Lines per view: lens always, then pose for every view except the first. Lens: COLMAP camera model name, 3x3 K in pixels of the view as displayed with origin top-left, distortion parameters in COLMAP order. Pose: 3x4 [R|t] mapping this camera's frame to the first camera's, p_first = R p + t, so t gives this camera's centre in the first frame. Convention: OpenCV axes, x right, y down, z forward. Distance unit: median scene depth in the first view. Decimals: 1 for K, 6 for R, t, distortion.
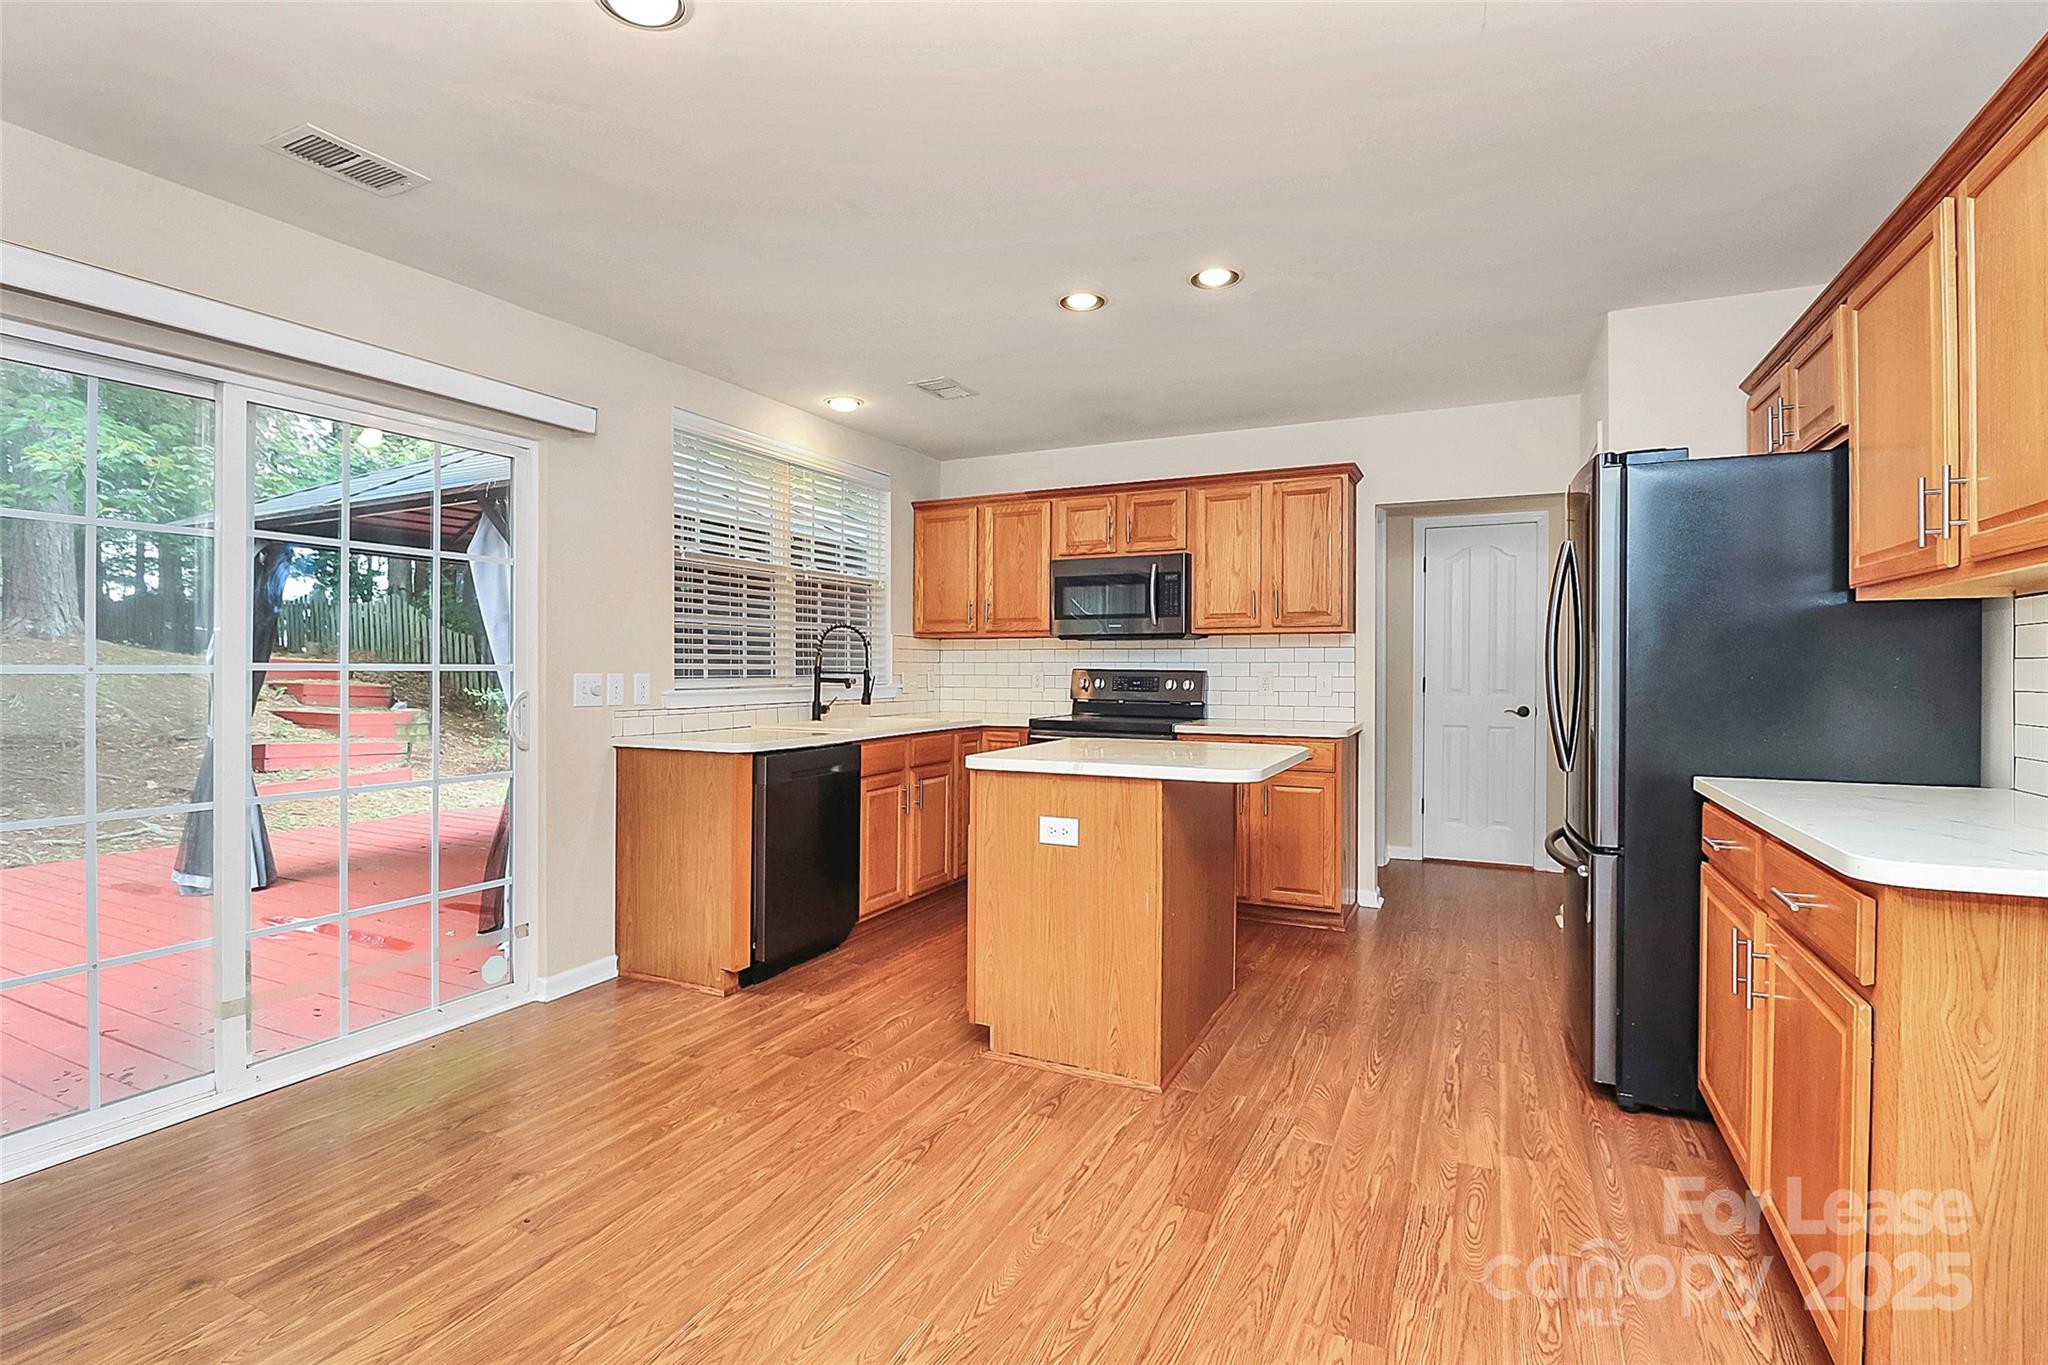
lens RADIAL K [[964.6, 0, 1015.5], [0, 964.6, 673.4], [0, 0, 1]] dist [0.003795, -0.014432]
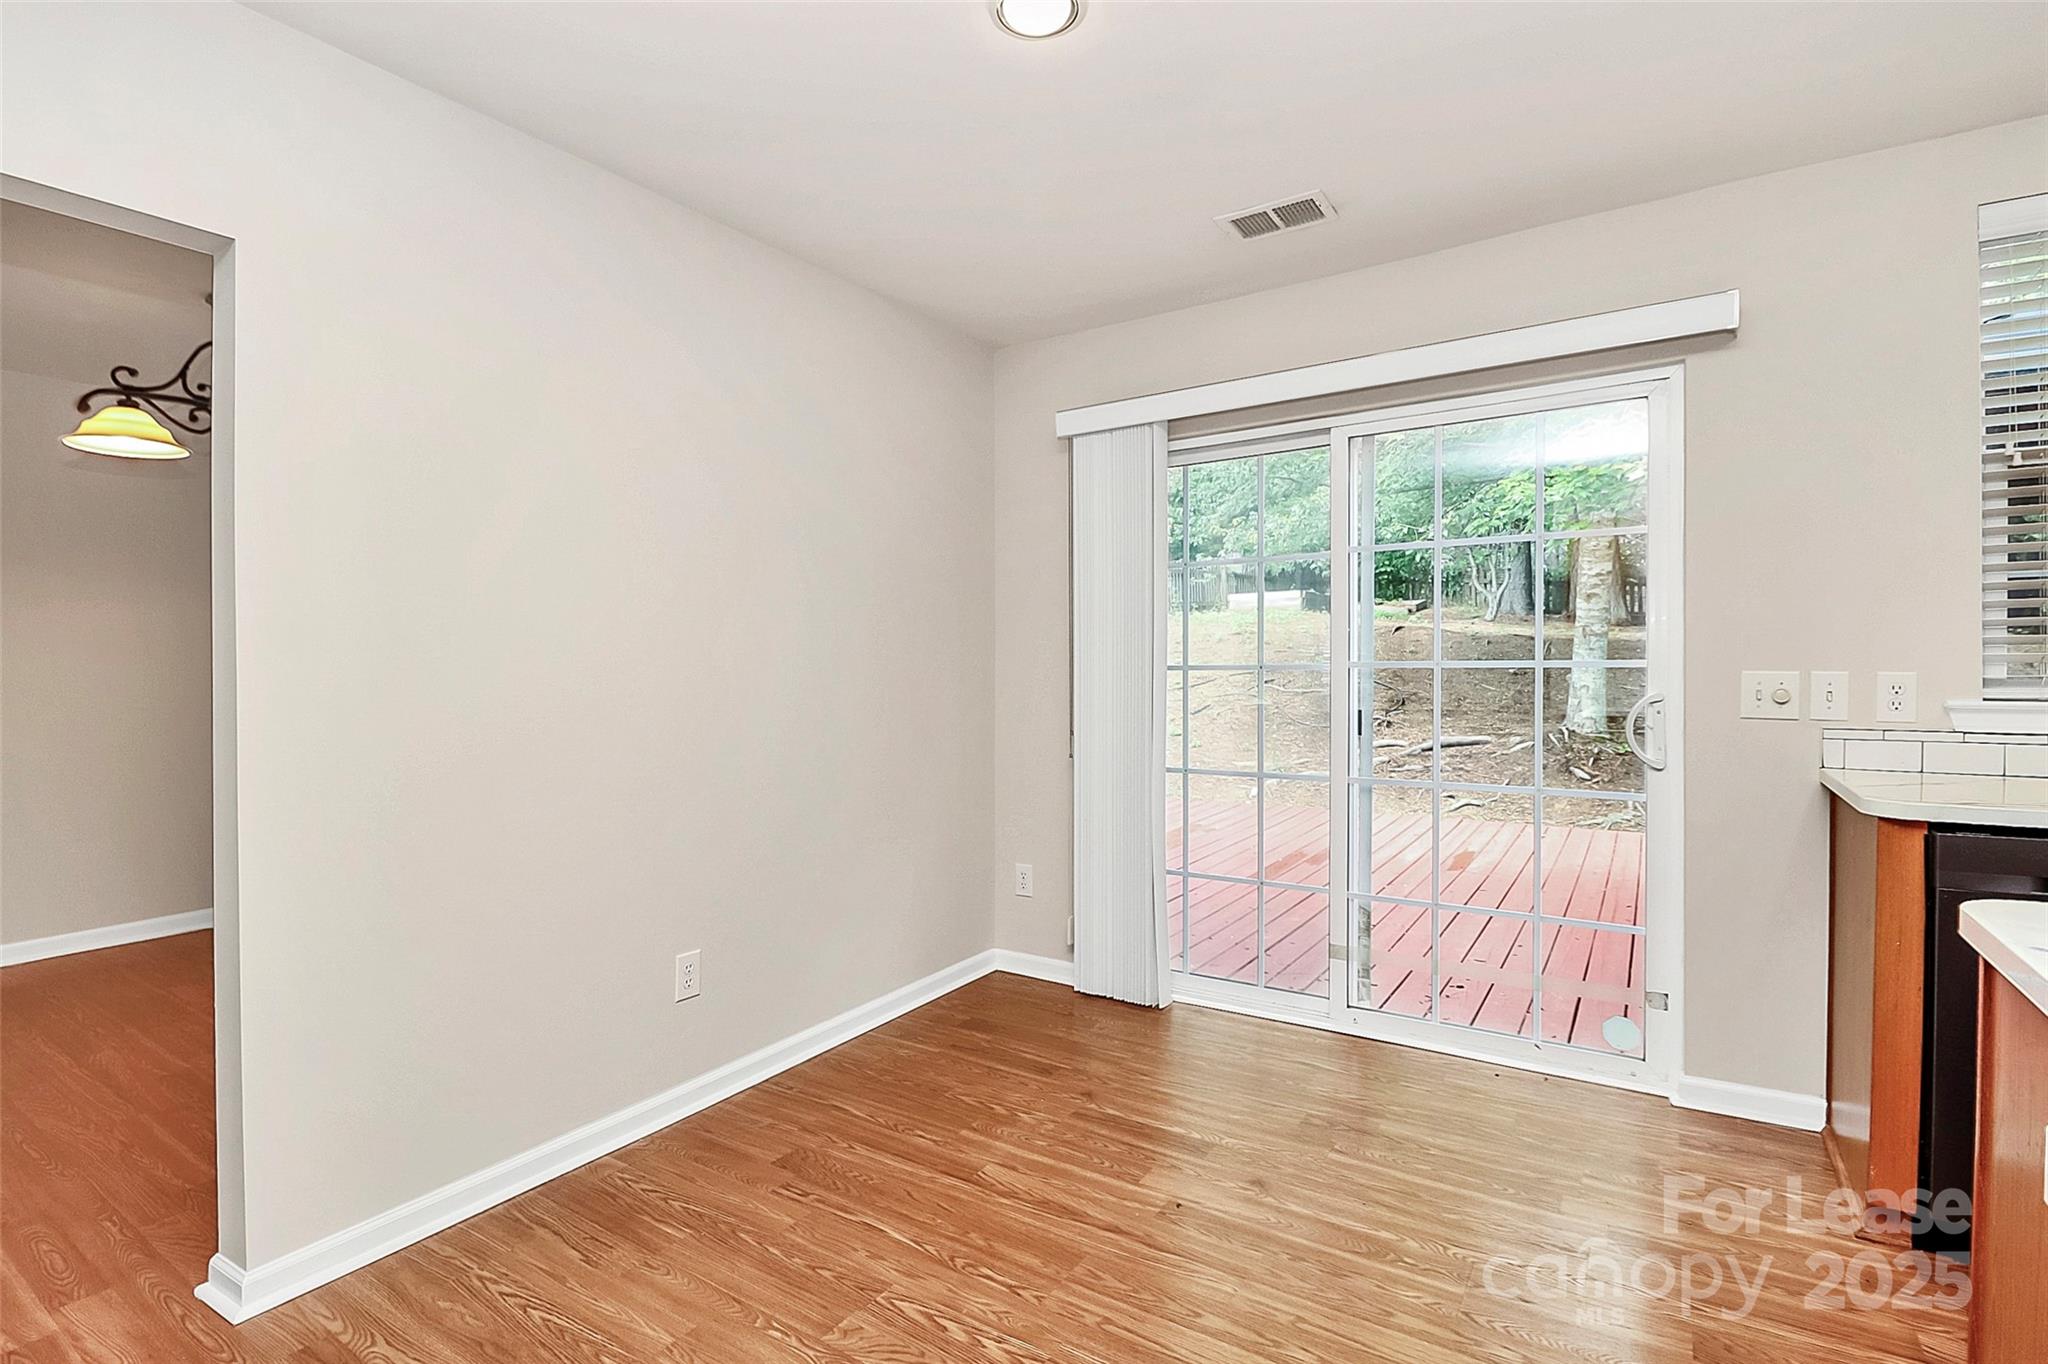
lens RADIAL K [[964.6, 0, 1015.5], [0, 964.6, 672.9], [0, 0, 1]] dist [0.003795, -0.014432]
pose [[-0.129417, 0.007618, -0.991561, 0.234260], [0.005119, 0.999962, 0.007015, -0.004486], [0.991577, -0.004168, -0.129451, 0.421683]]
